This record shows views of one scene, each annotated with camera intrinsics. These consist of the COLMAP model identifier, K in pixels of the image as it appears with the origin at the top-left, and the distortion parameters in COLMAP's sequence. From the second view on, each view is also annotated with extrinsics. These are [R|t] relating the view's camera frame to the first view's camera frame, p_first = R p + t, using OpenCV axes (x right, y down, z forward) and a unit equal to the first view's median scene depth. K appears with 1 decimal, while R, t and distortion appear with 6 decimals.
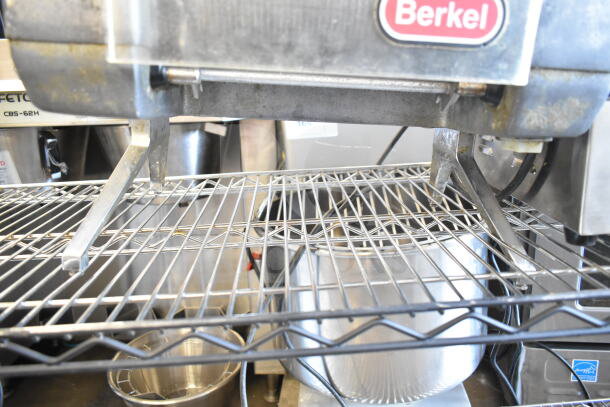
lens RADIAL K [[478.7, 0, 300.8], [0, 478.7, 198.2], [0, 0, 1]] dist [-0.021160, 0.021655]
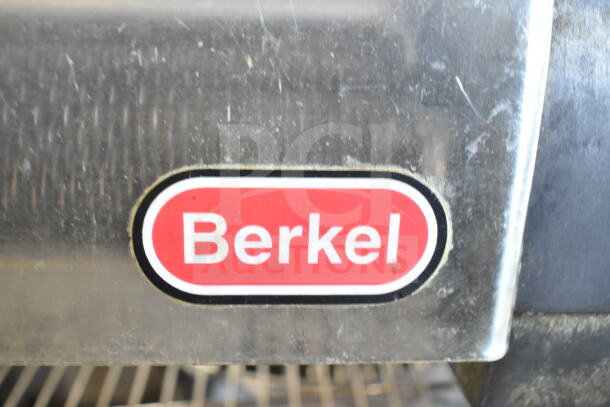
lens RADIAL K [[697.9, 0, 309.2], [0, 697.9, 201.2], [0, 0, 1]] dist [-0.039842, 0.000000]
pose [[0.999664, -0.023343, 0.011282, 0.280329], [0.022562, 0.997627, 0.065056, -0.422974], [-0.012774, -0.064780, 0.997818, 0.351414]]
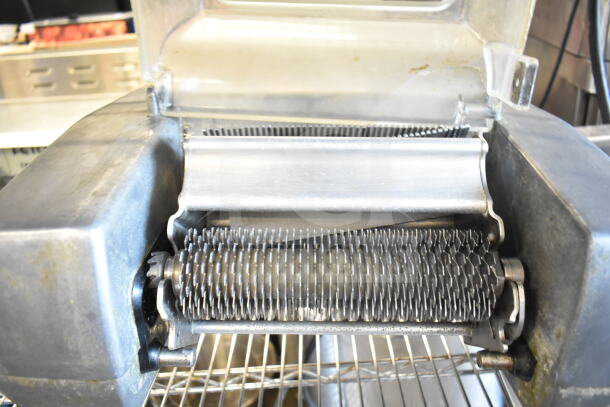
lens RADIAL K [[478.7, 0, 306.4], [0, 478.7, 199.0], [0, 0, 1]] dist [-0.021160, 0.021655]
pose [[0.998149, -0.022194, -0.056615, 0.066803], [0.031089, 0.986395, 0.161429, -0.762667], [0.052262, -0.162890, 0.985259, 0.169758]]
